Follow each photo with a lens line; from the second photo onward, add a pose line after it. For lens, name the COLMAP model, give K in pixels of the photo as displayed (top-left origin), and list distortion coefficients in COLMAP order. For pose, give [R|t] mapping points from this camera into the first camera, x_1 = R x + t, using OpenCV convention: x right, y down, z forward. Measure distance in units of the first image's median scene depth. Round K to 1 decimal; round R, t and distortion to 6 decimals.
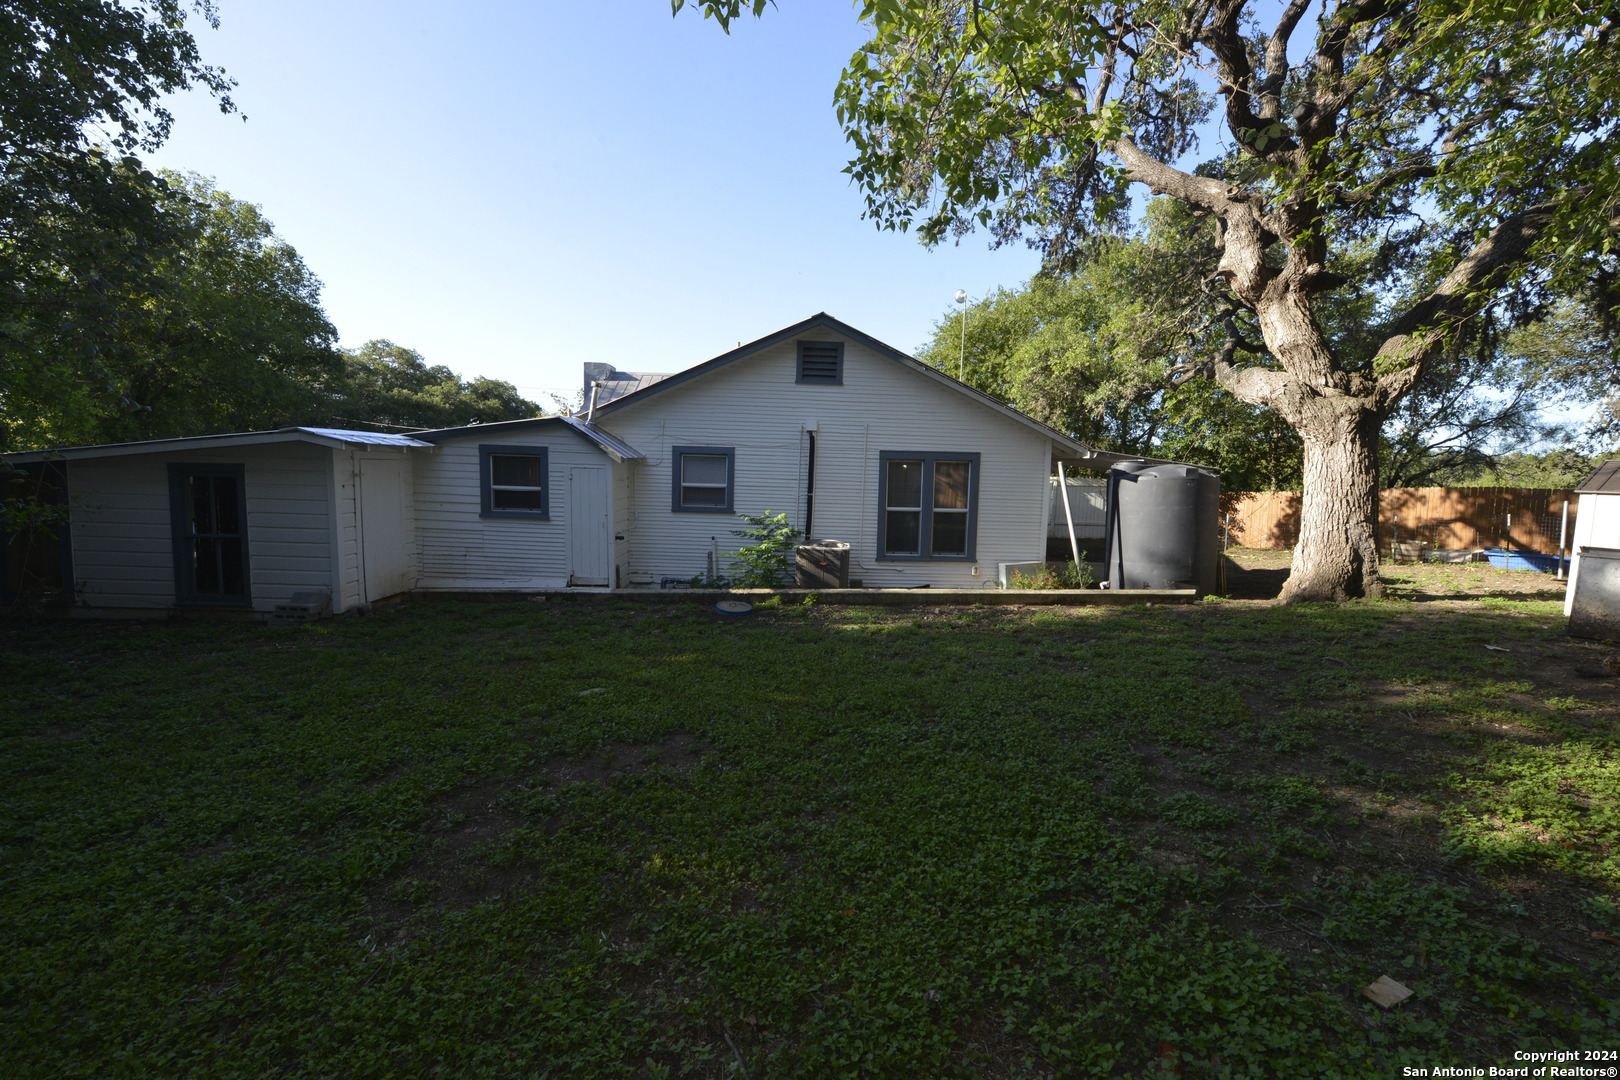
lens RADIAL K [[637.7, 0, 810.3], [0, 637.7, 533.2], [0, 0, 1]] dist [-0.009177, -0.000473]
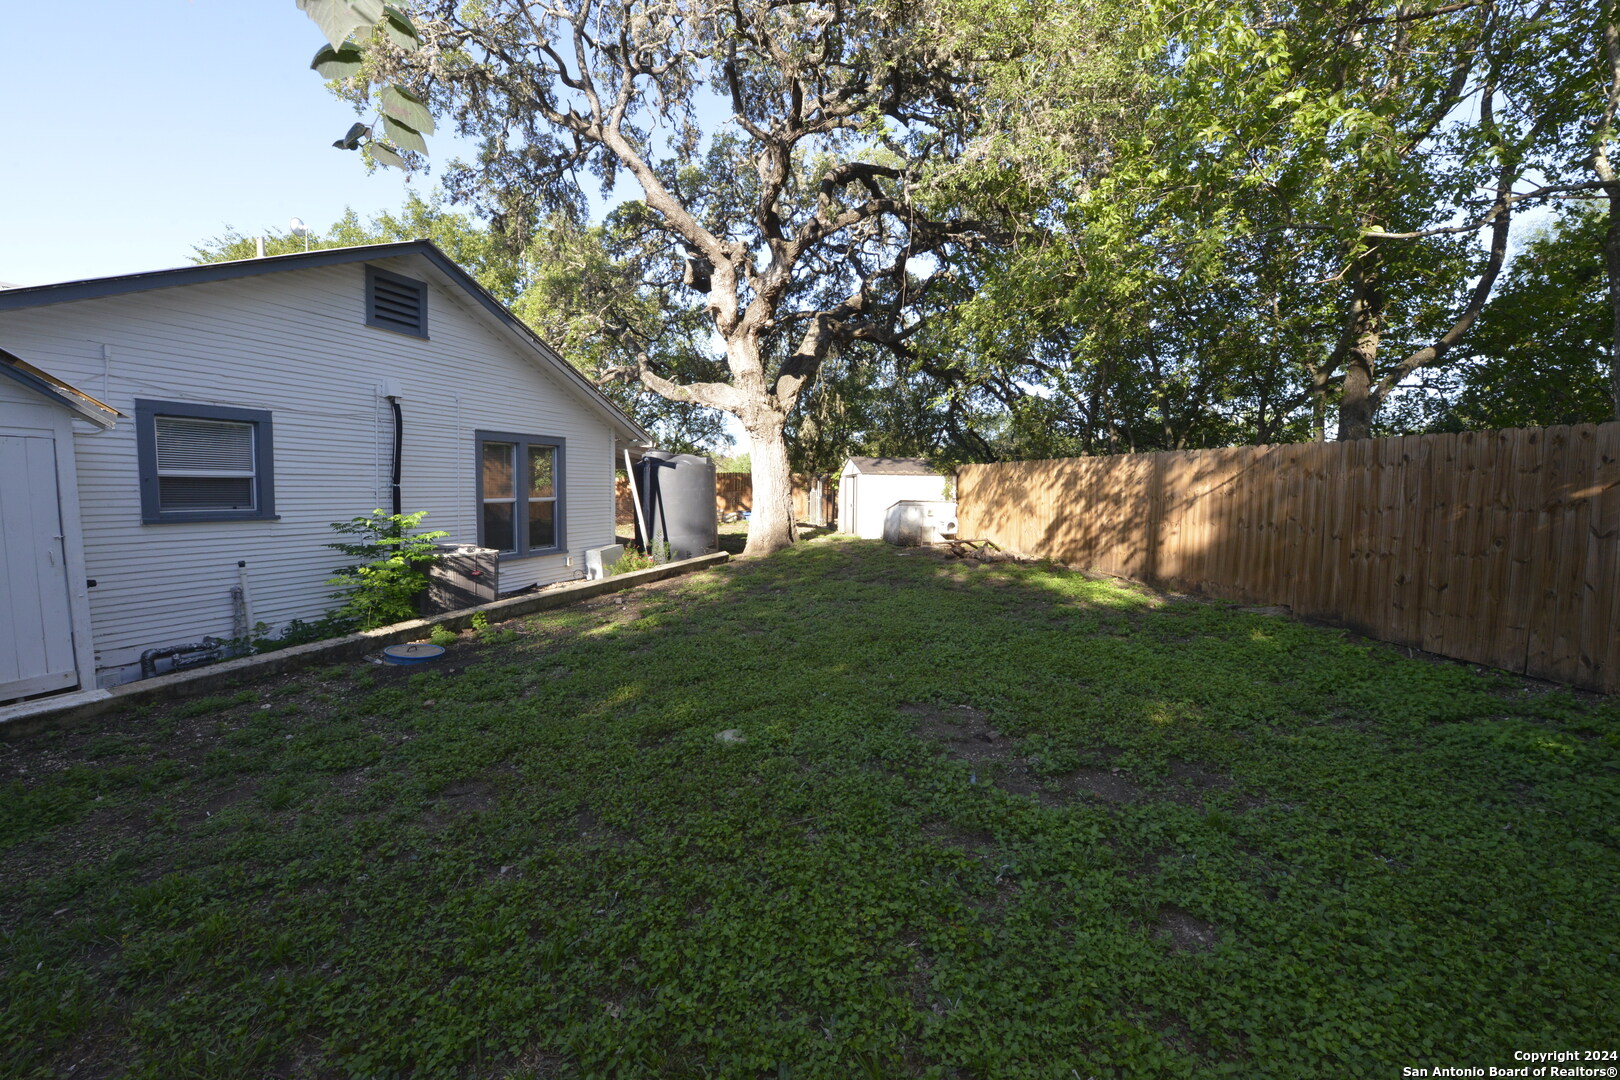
lens RADIAL K [[637.7, 0, 810.3], [0, 637.7, 533.2], [0, 0, 1]] dist [-0.009177, -0.000473]
pose [[0.398668, -0.090343, 0.912635, -0.472640], [0.076167, 0.994960, 0.065220, -0.018423], [-0.913927, 0.043512, 0.403539, 0.288131]]
